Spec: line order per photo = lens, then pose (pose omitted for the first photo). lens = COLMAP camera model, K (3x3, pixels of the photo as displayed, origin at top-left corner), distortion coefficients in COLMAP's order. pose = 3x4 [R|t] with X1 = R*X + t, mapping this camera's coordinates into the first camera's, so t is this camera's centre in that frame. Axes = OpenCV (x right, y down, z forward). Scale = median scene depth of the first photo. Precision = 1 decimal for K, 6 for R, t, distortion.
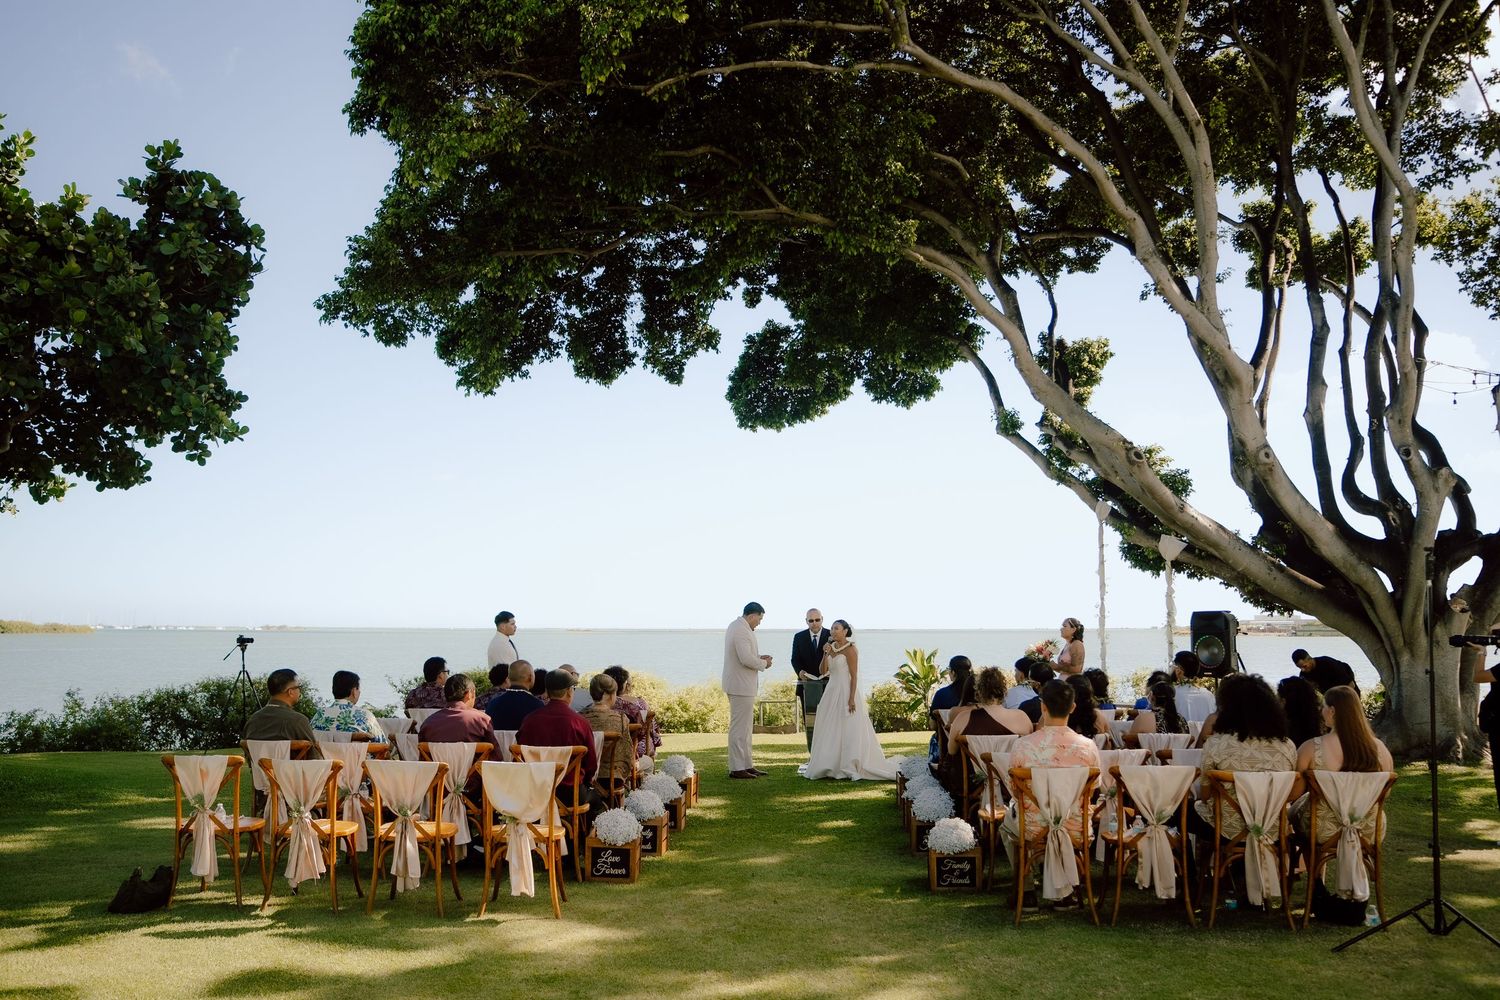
lens RADIAL K [[1332.5, 0, 750.0], [0, 1332.5, 500.0], [0, 0, 1]] dist [0.016637, -0.107133]
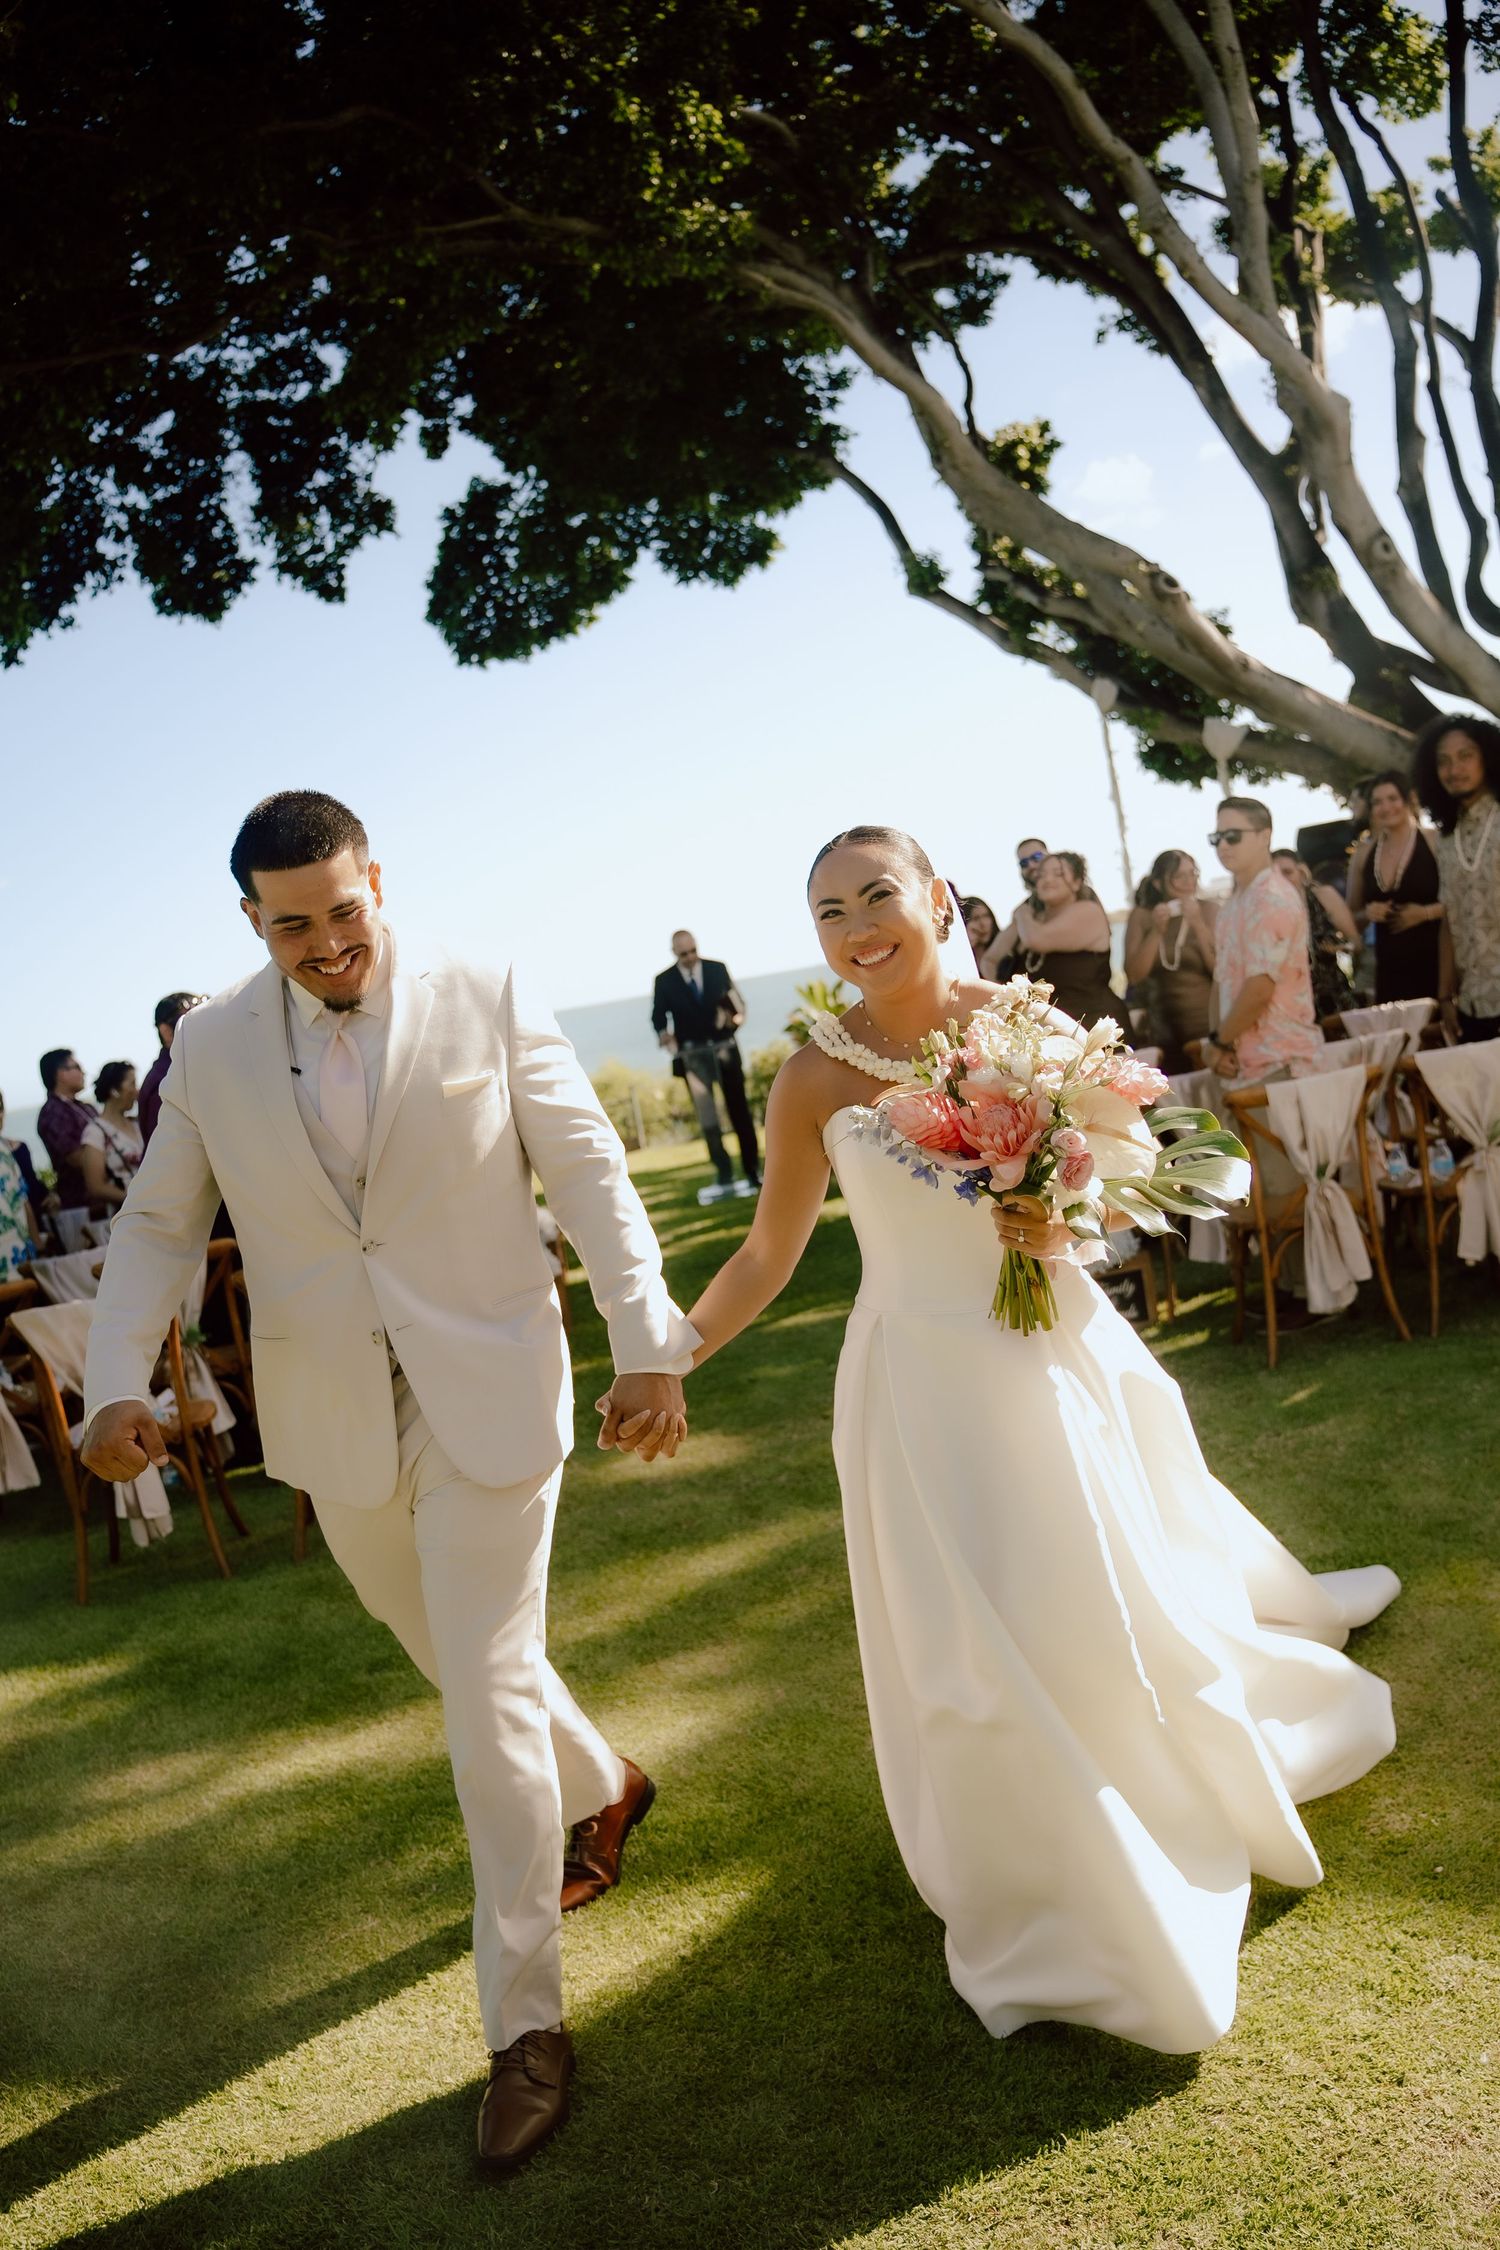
lens RADIAL K [[1998.7, 0, 750.8], [0, 1998.7, 1098.8], [0, 0, 1]] dist [0.016637, -0.107133]
pose [[0.973301, -0.177403, 0.145647, -0.045725], [0.155154, 0.976111, 0.152102, 0.019356], [-0.169151, -0.125443, 0.977575, 0.093222]]
